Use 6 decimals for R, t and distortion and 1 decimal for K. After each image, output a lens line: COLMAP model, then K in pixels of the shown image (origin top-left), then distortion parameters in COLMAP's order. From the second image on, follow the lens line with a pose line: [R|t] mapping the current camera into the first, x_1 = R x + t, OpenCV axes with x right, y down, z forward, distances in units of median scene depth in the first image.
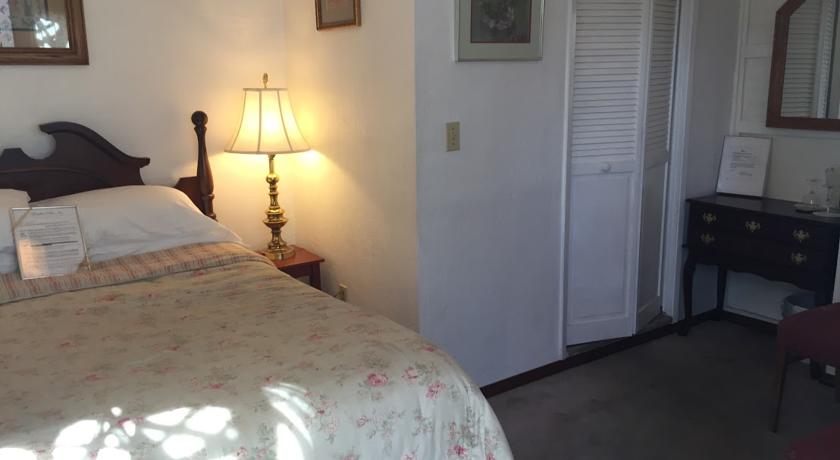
lens RADIAL K [[723.8, 0, 419.8], [0, 723.8, 228.2], [0, 0, 1]] dist [0.051066, -0.018712]
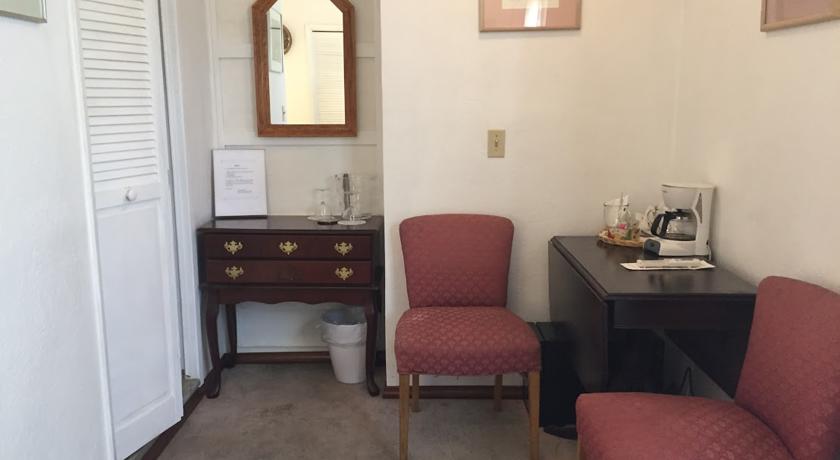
lens RADIAL K [[723.8, 0, 420.4], [0, 723.8, 232.7], [0, 0, 1]] dist [0.051066, -0.018712]
pose [[0.598037, -0.137905, 0.789515, -0.119922], [0.174080, 0.983919, 0.040001, -0.025252], [-0.782335, 0.113517, 0.612426, 0.326964]]
